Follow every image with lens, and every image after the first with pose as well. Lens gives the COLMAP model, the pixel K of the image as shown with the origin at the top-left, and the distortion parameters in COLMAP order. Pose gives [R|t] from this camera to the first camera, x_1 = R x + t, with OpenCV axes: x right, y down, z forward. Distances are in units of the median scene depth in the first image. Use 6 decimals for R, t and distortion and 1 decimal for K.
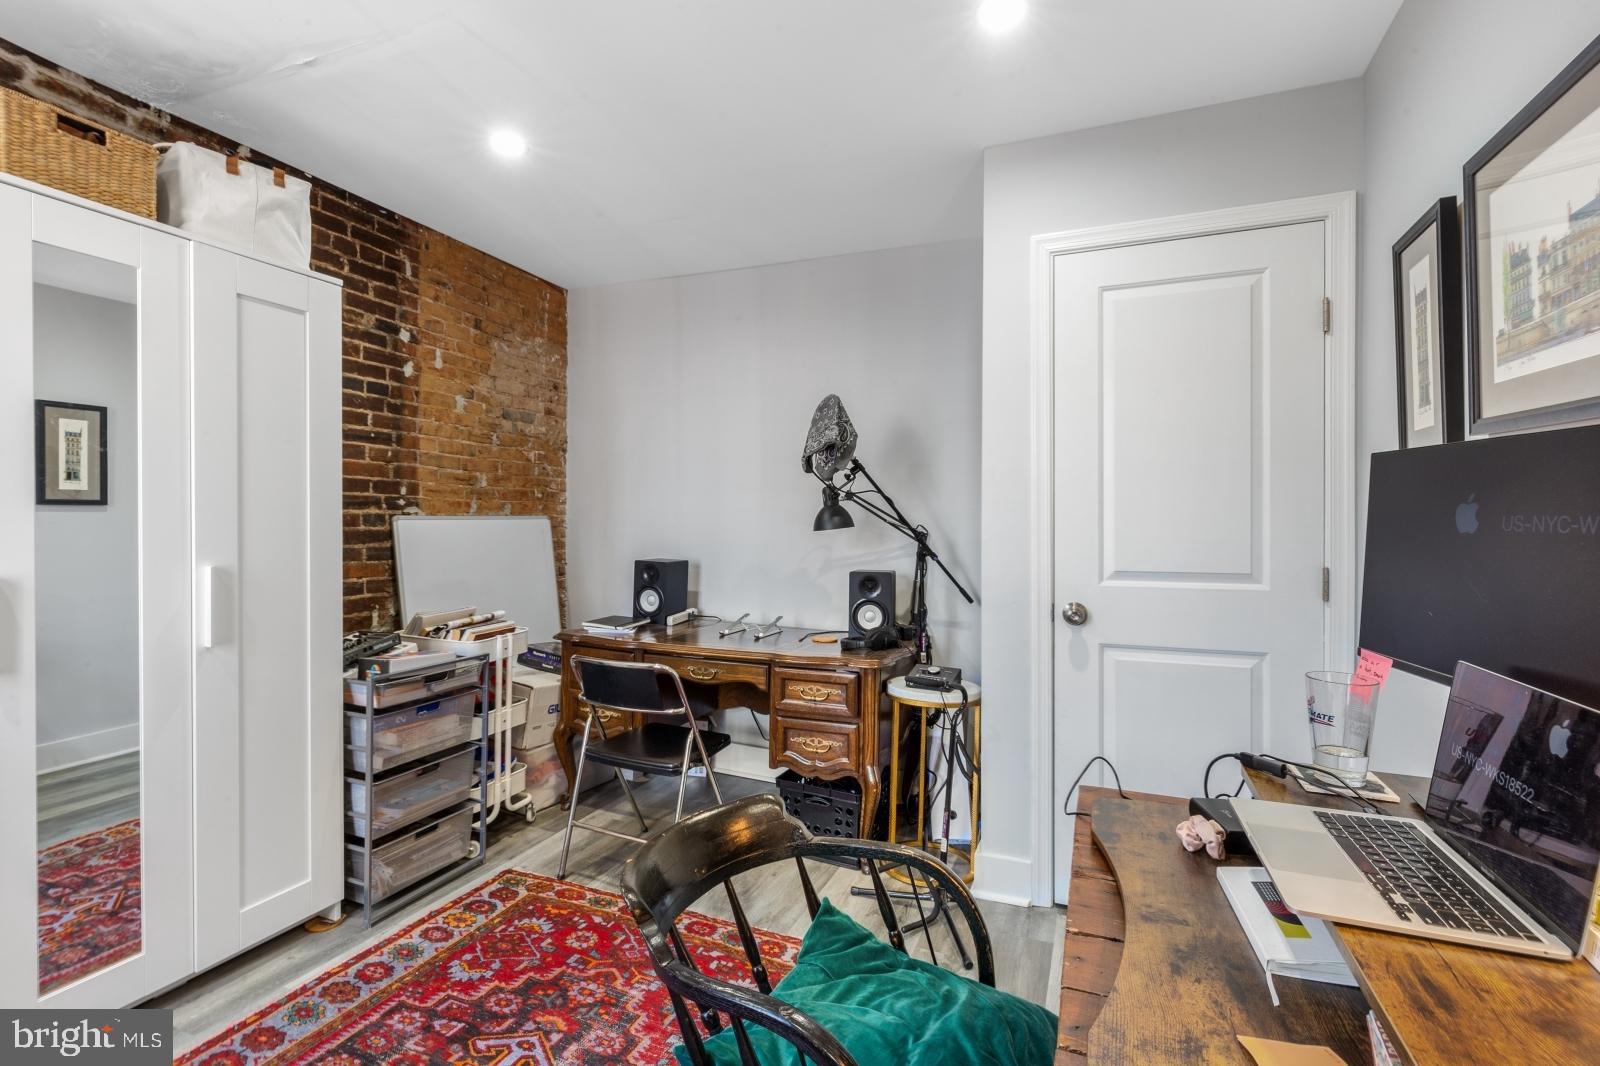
lens RADIAL K [[738.8, 0, 802.3], [0, 738.8, 540.2], [0, 0, 1]] dist [-0.002519, -0.000068]
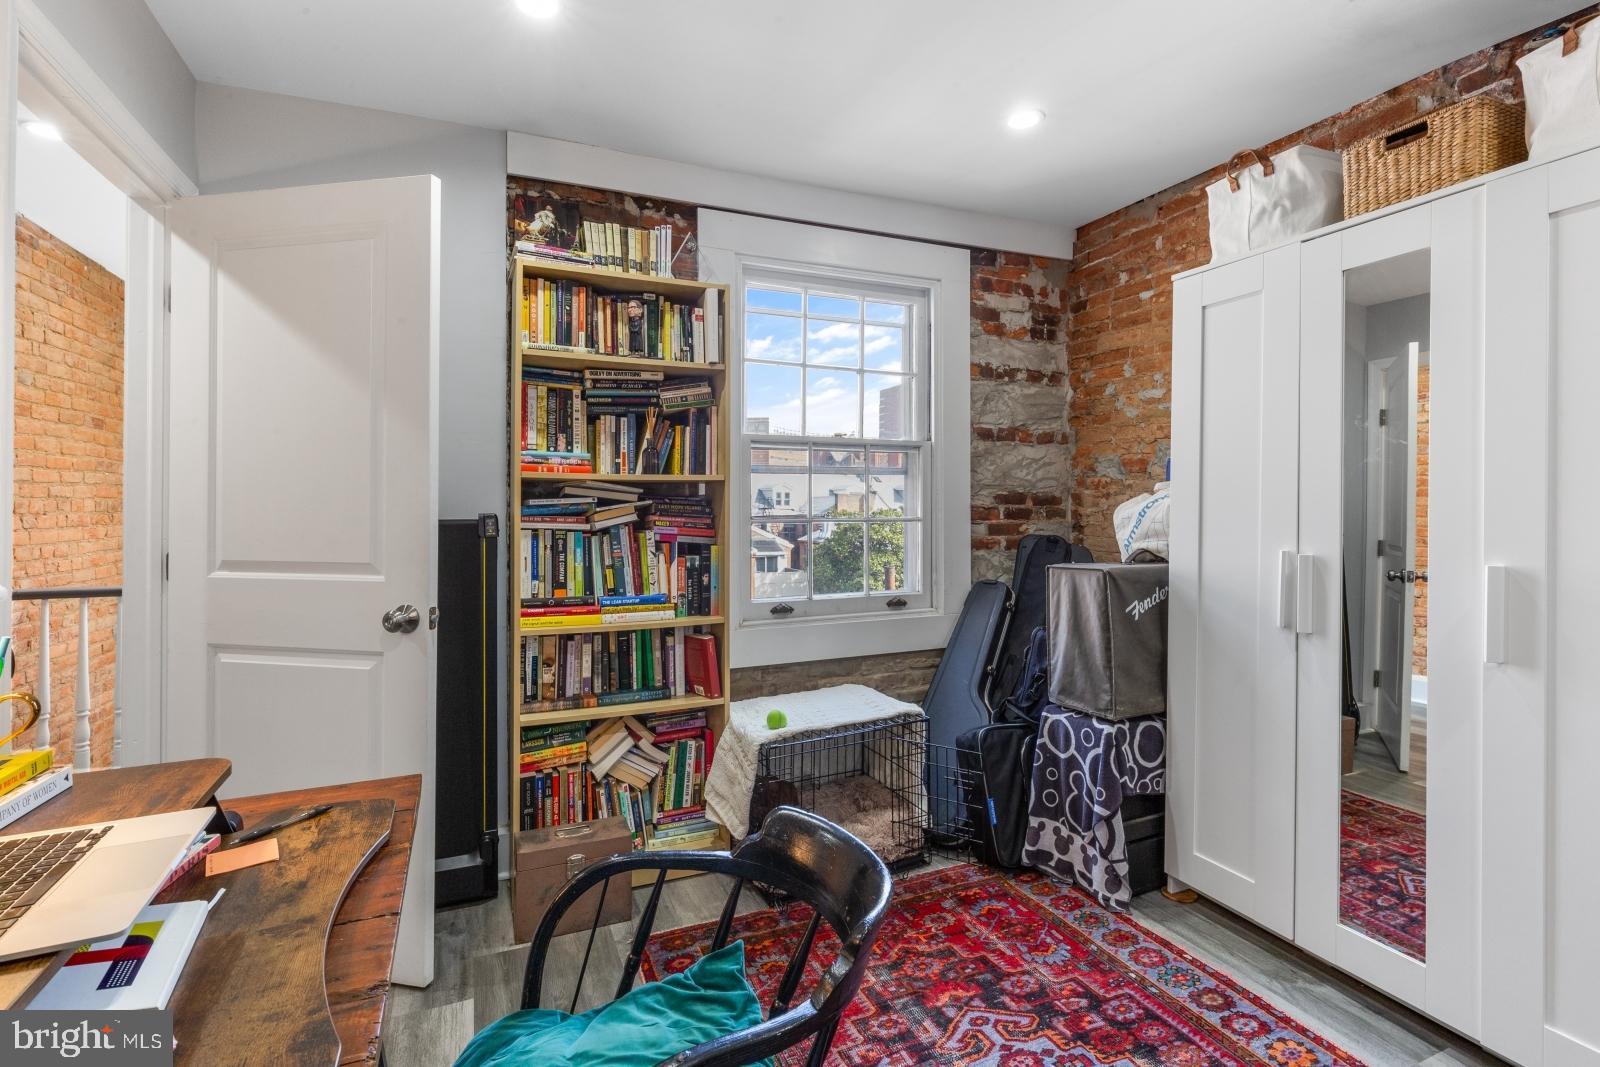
lens RADIAL K [[739.4, 0, 801.2], [0, 739.4, 525.8], [0, 0, 1]] dist [0.002213, -0.000323]
pose [[-0.687350, 0.009792, -0.726260, 0.226433], [-0.022904, 0.999120, 0.035149, -0.016295], [0.725965, 0.040794, -0.686520, 0.662908]]
